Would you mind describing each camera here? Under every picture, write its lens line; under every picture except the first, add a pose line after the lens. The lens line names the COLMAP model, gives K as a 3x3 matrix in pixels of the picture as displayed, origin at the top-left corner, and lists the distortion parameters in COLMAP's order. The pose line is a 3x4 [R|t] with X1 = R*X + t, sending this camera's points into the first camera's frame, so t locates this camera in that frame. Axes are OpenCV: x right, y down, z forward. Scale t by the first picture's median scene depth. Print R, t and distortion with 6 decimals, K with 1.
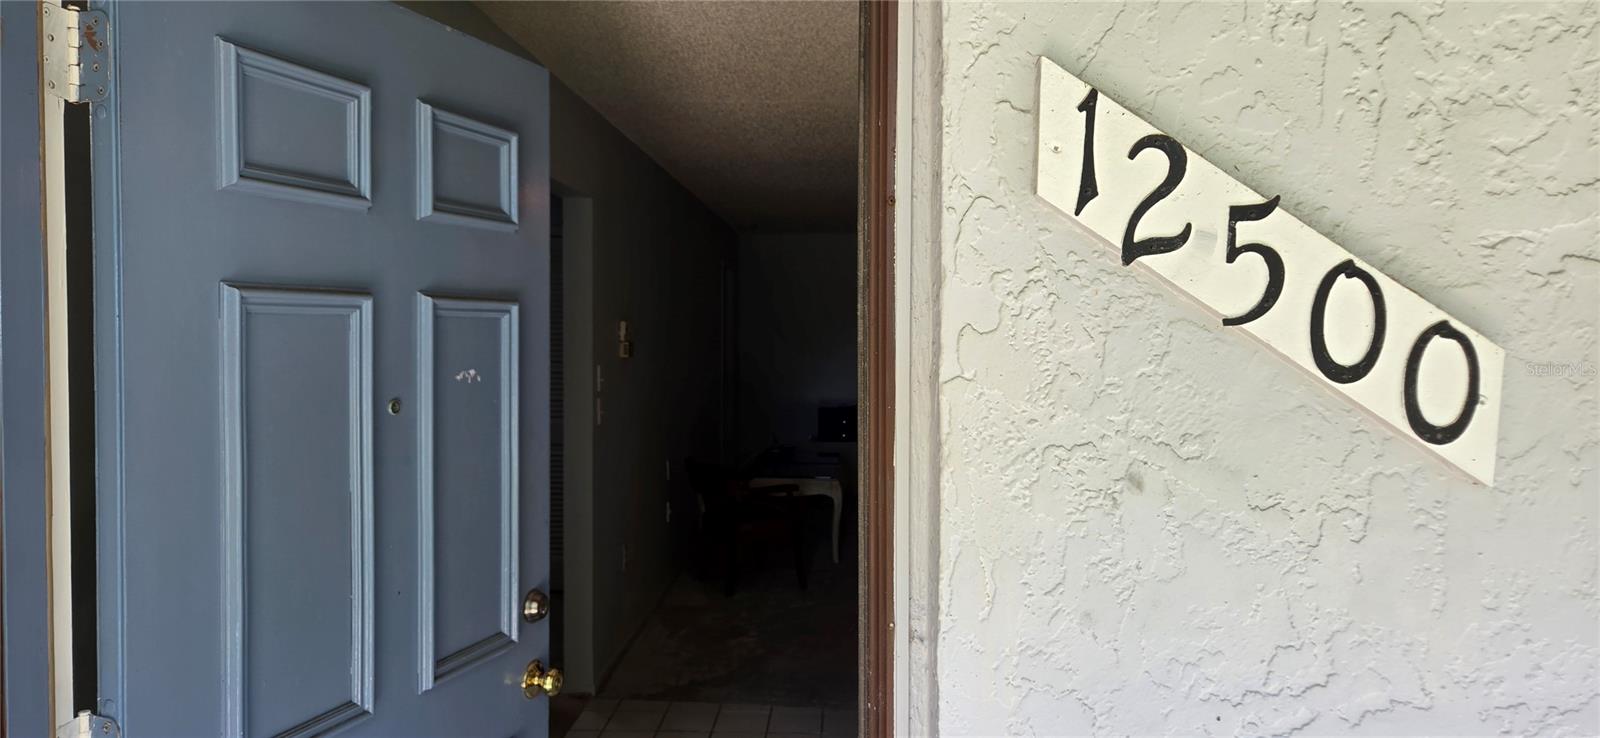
lens RADIAL K [[1075.8, 0, 791.5], [0, 1075.8, 365.7], [0, 0, 1]] dist [0.060453, -0.040365]
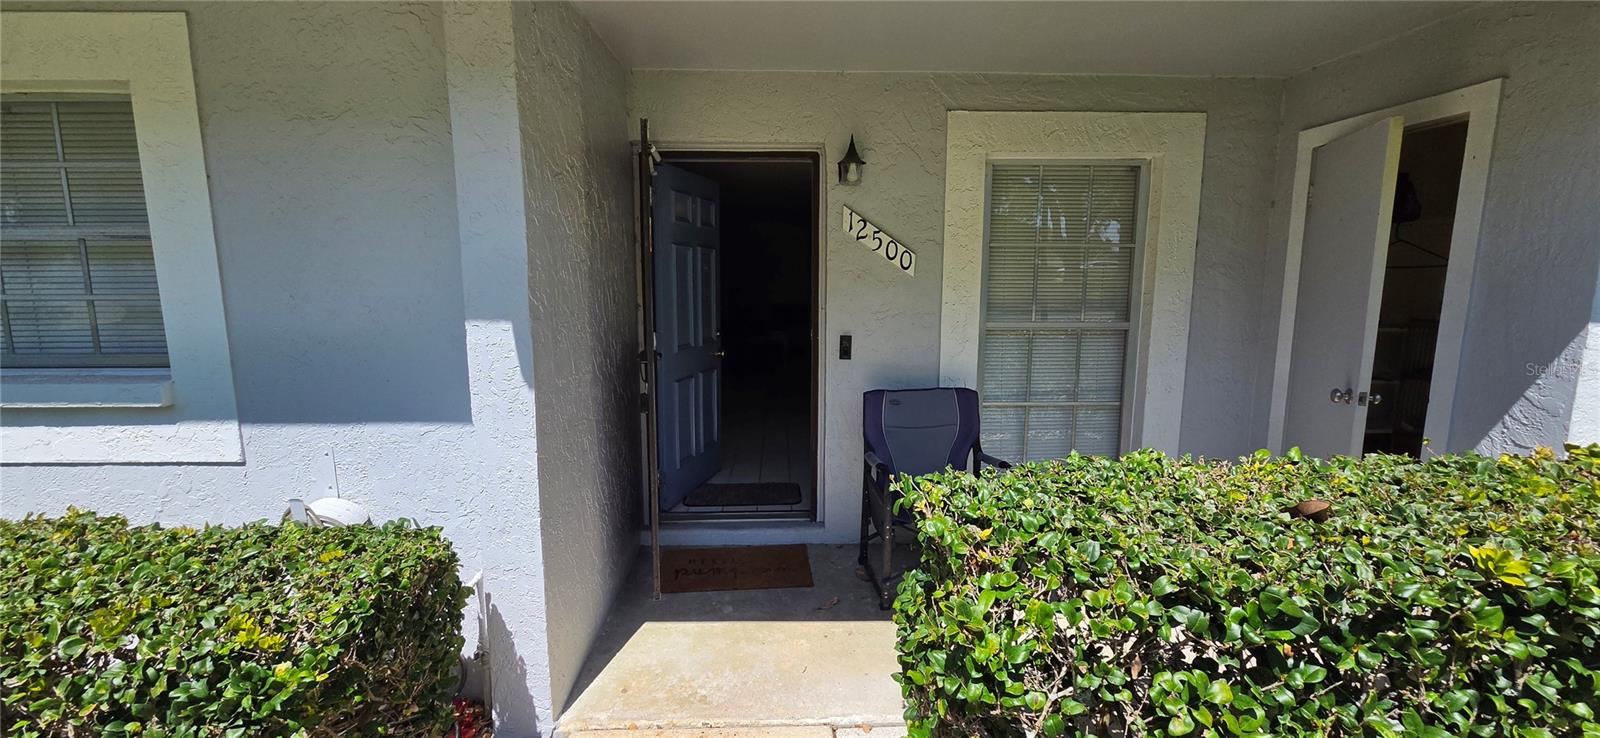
lens RADIAL K [[655.2, 0, 801.4], [0, 655.2, 353.8], [0, 0, 1]] dist [-0.002895, 0.003317]
pose [[0.996076, -0.010099, 0.087920, -0.330454], [0.002609, 0.996387, 0.084890, 0.225414], [-0.088459, -0.084327, 0.992504, -2.663804]]
